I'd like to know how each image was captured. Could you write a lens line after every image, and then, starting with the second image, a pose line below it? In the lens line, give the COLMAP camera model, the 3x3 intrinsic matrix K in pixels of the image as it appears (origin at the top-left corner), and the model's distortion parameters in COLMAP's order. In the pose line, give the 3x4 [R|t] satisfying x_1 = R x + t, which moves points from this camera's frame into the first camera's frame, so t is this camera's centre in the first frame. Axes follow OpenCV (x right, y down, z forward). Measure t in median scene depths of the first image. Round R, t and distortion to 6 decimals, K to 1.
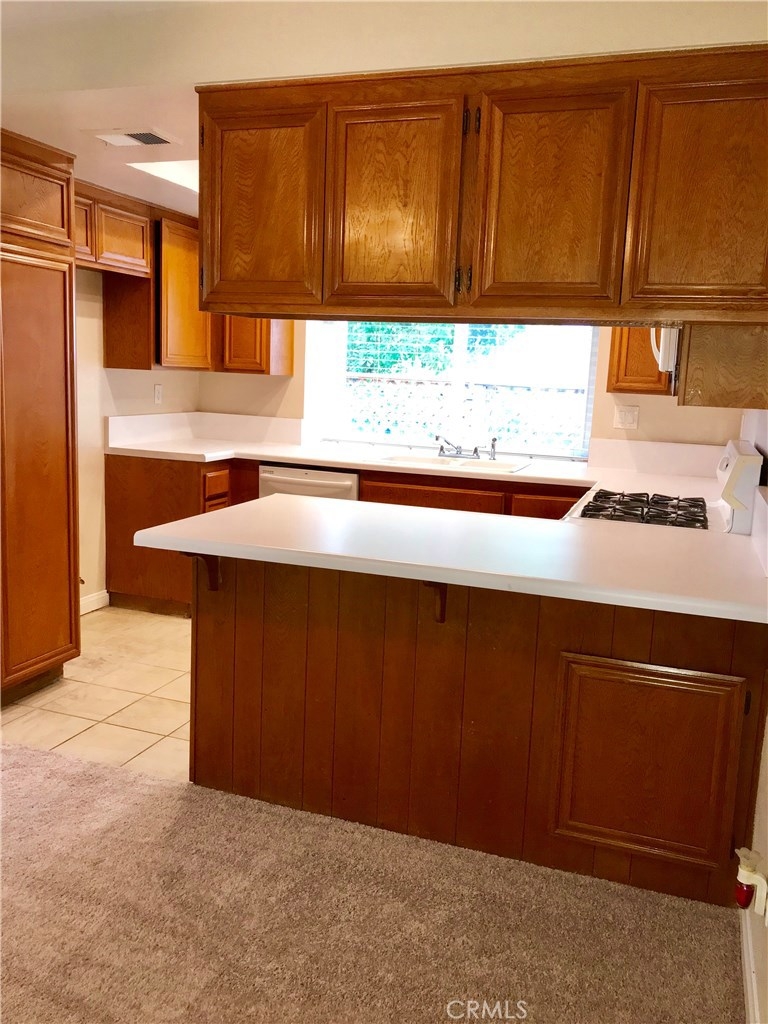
lens RADIAL K [[840.5, 0, 388.1], [0, 840.5, 508.6], [0, 0, 1]] dist [0.040687, -0.052772]
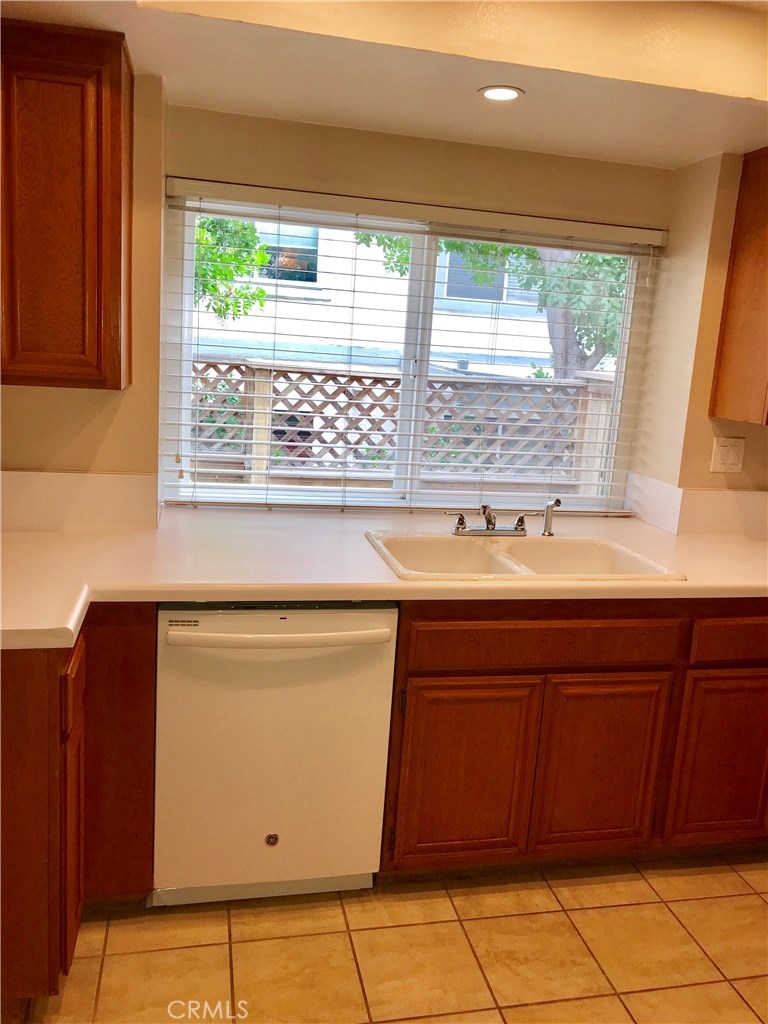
lens RADIAL K [[840.5, 0, 385.4], [0, 840.5, 505.0], [0, 0, 1]] dist [0.040687, -0.052772]
pose [[0.843891, -0.089922, 0.528925, -0.316167], [0.058859, 0.995421, 0.075322, -0.148732], [-0.533276, -0.032432, 0.845319, 0.657300]]
